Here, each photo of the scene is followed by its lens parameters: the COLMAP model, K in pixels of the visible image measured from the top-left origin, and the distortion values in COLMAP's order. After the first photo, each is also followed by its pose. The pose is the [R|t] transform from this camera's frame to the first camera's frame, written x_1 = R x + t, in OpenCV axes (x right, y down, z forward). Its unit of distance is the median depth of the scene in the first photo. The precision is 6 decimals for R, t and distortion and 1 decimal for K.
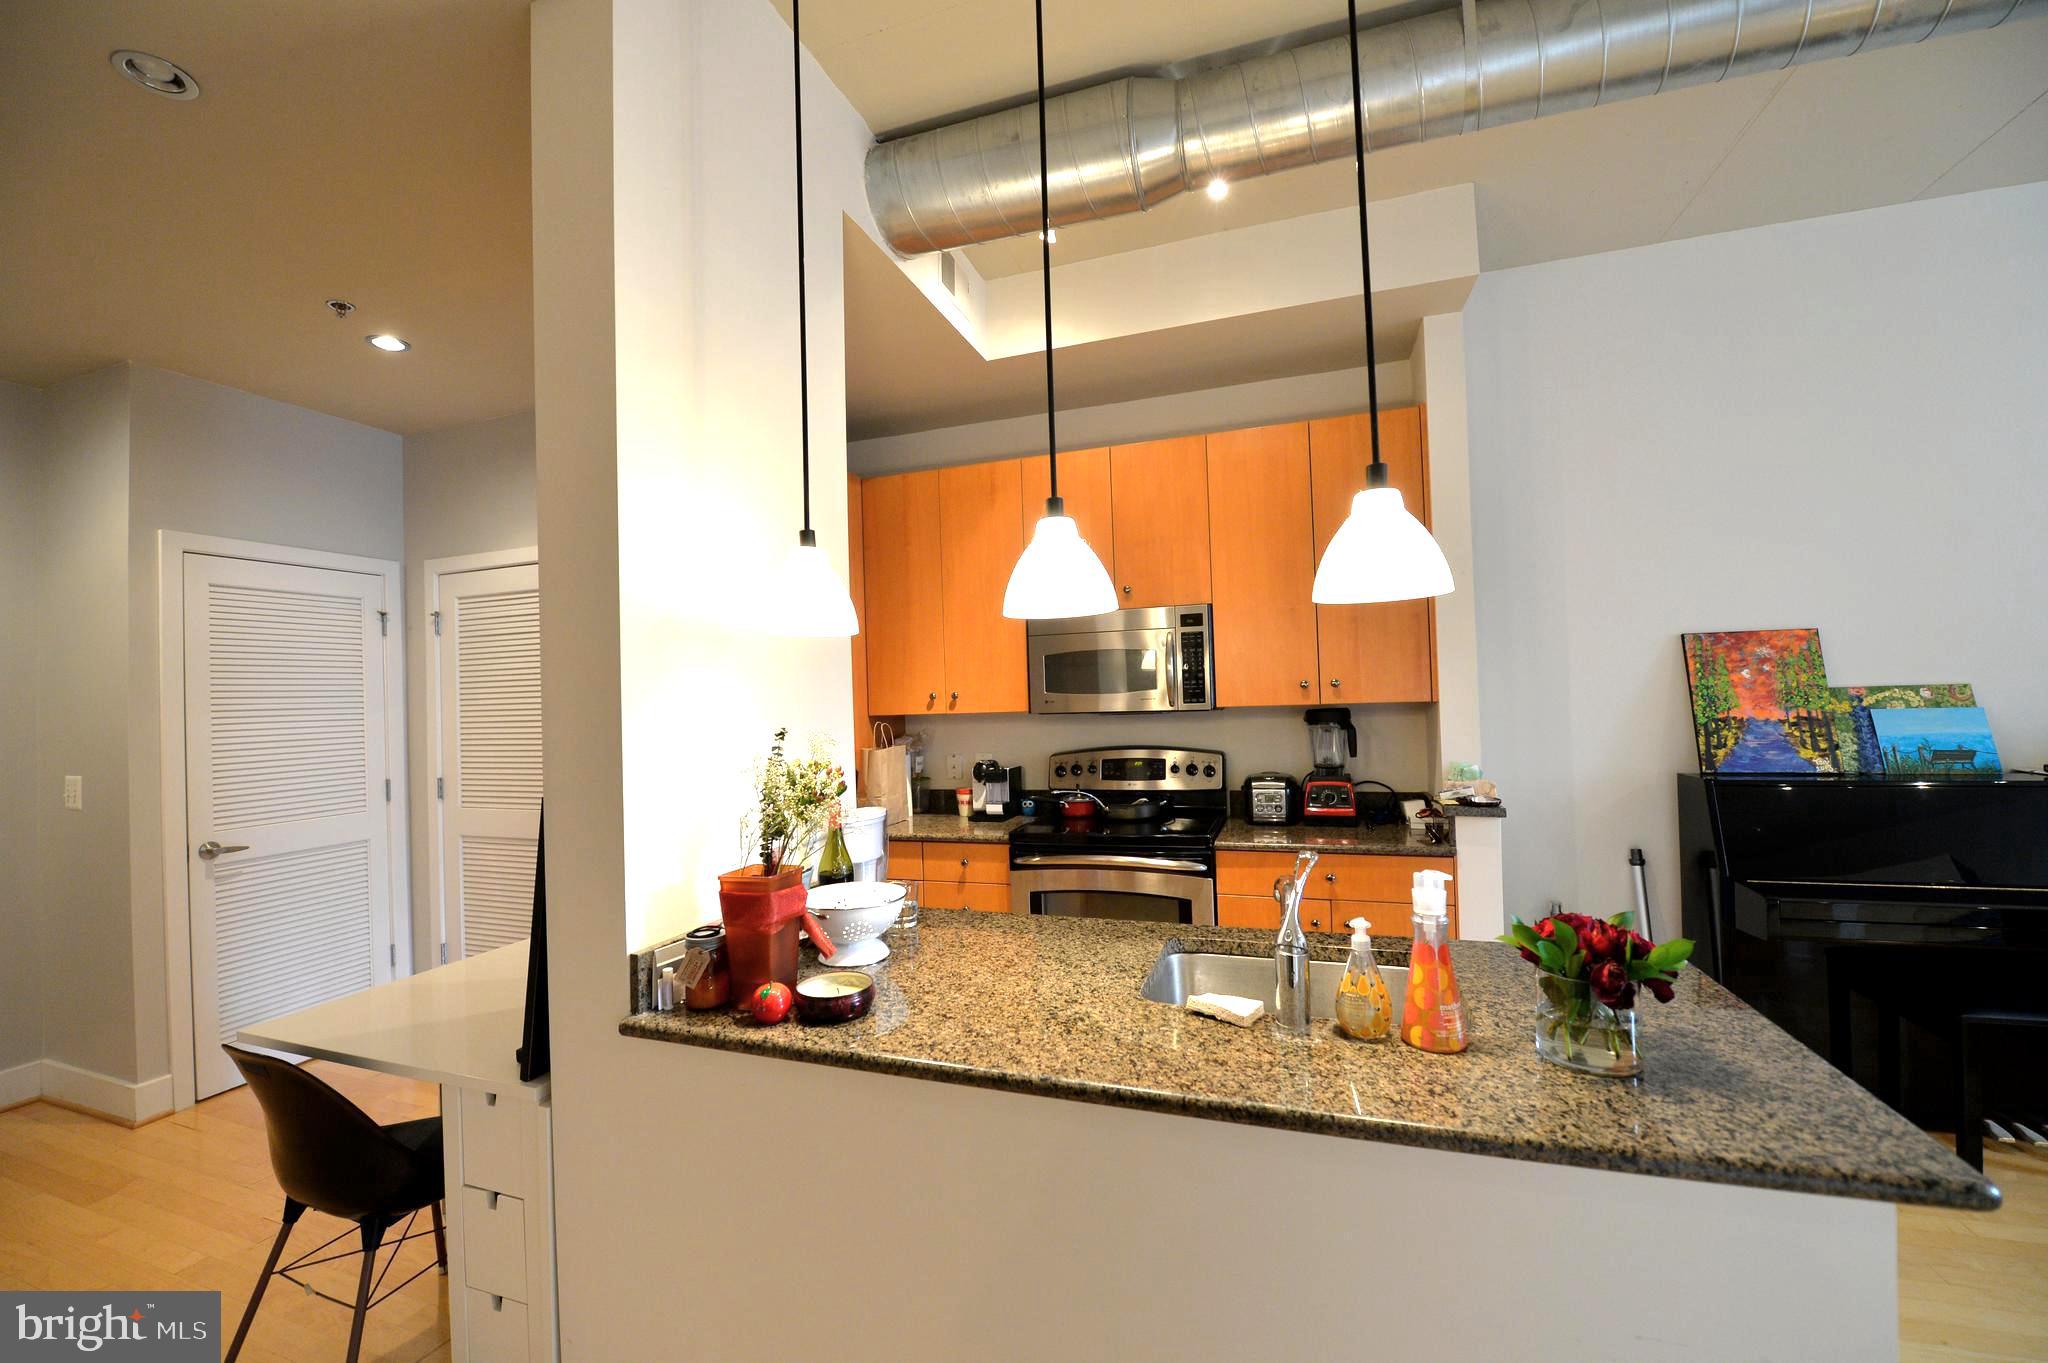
lens RADIAL K [[821.3, 0, 1016.2], [0, 821.3, 675.5], [0, 0, 1]] dist [-0.014755, -0.001239]
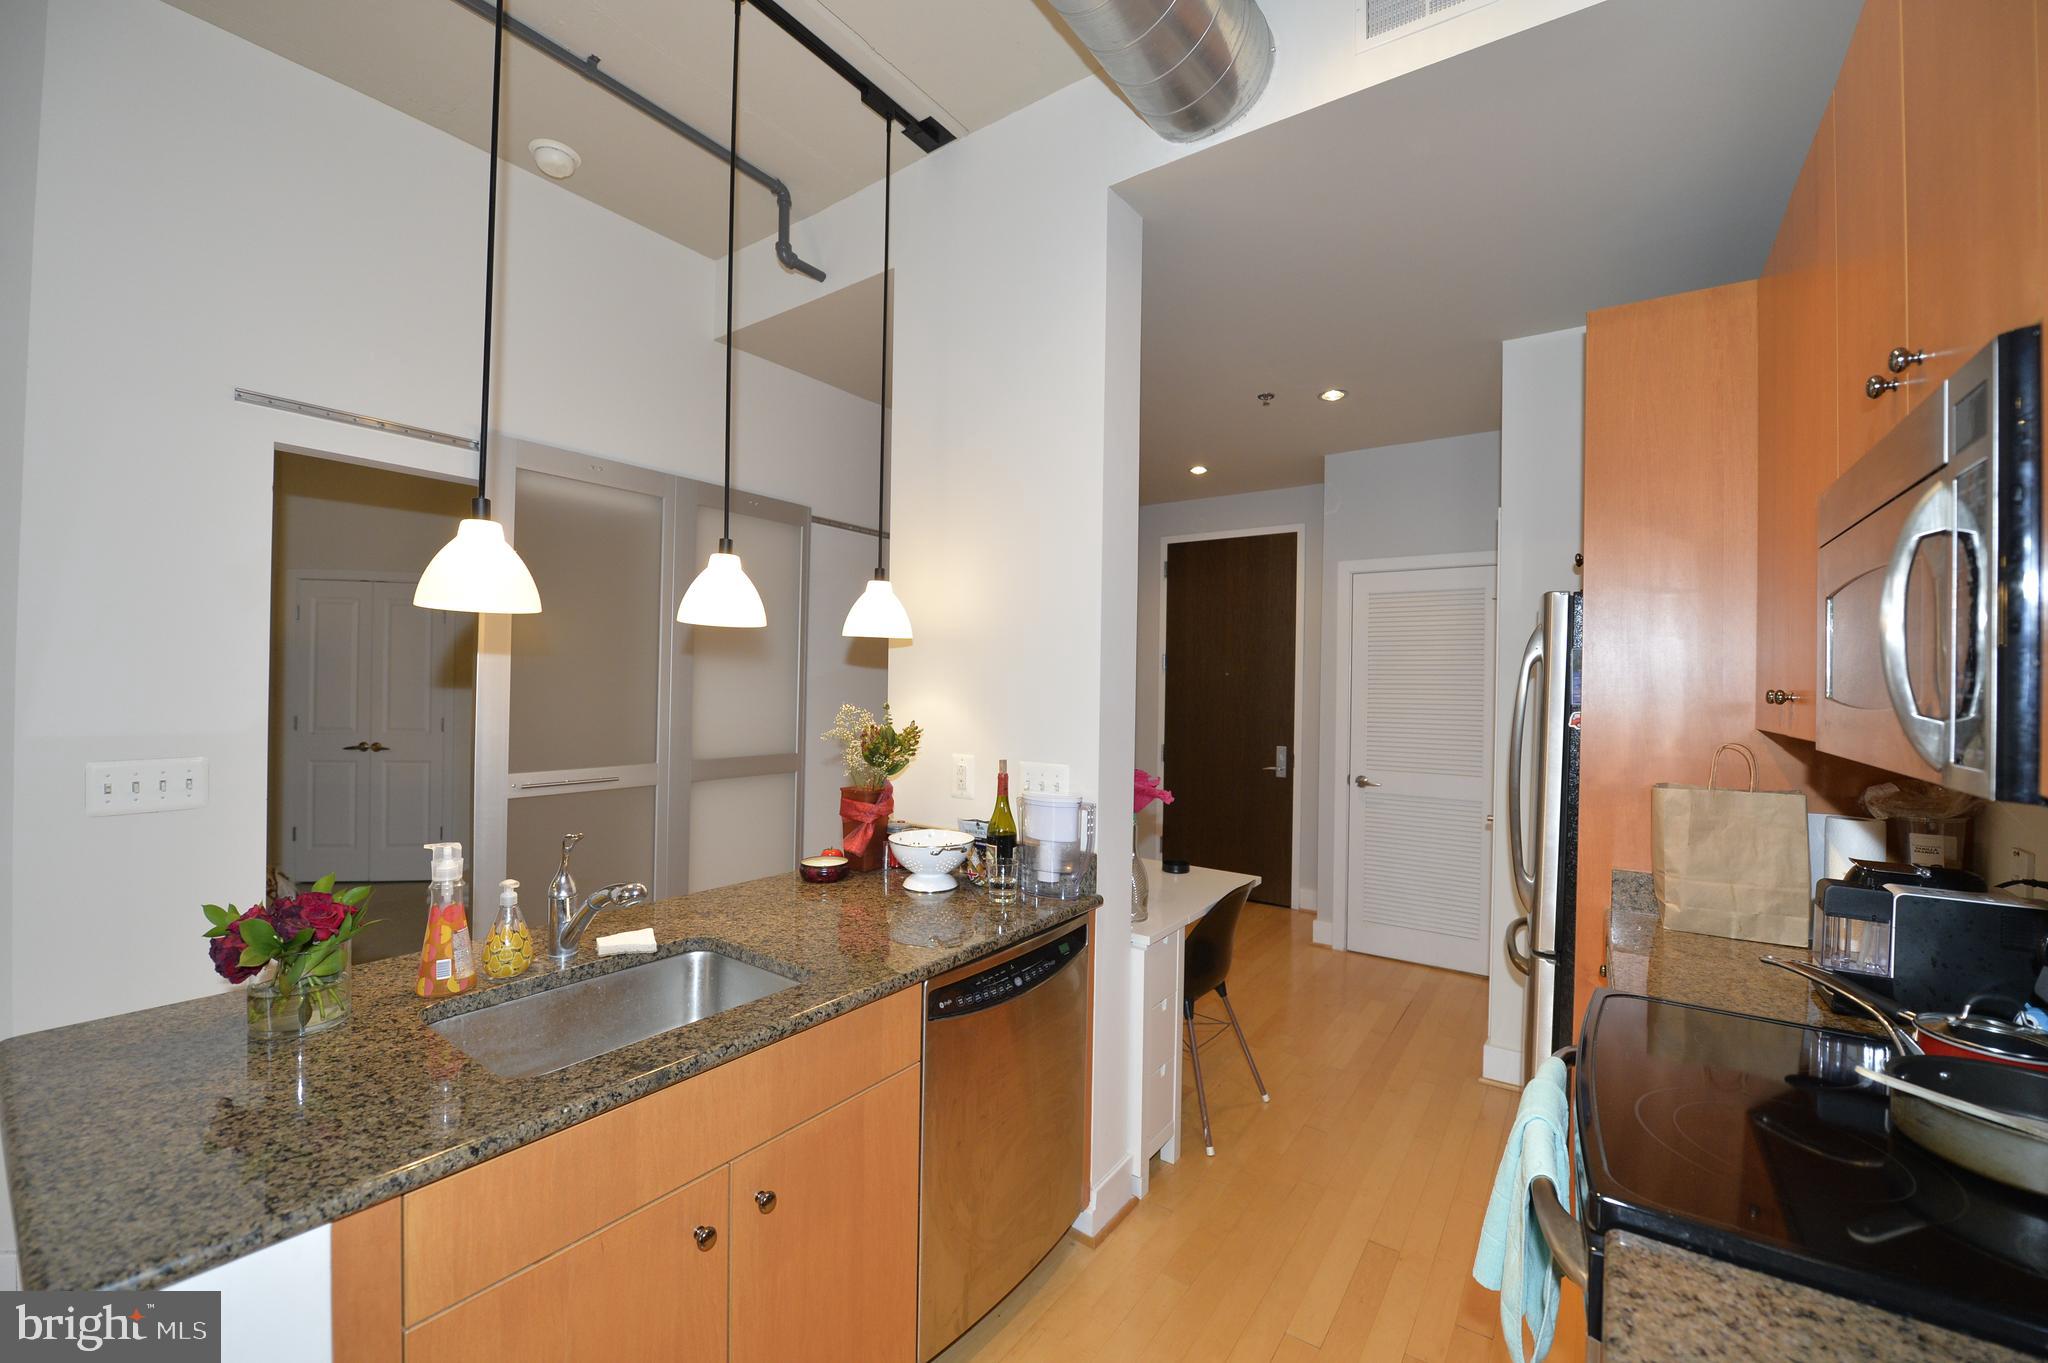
lens RADIAL K [[821.3, 0, 1013.6], [0, 821.3, 679.8], [0, 0, 1]] dist [-0.014755, -0.001239]
pose [[-0.290324, 0.025858, -0.956579, 1.437295], [0.011820, 0.999655, 0.023435, -0.006285], [0.956855, -0.004503, -0.290530, 2.210400]]
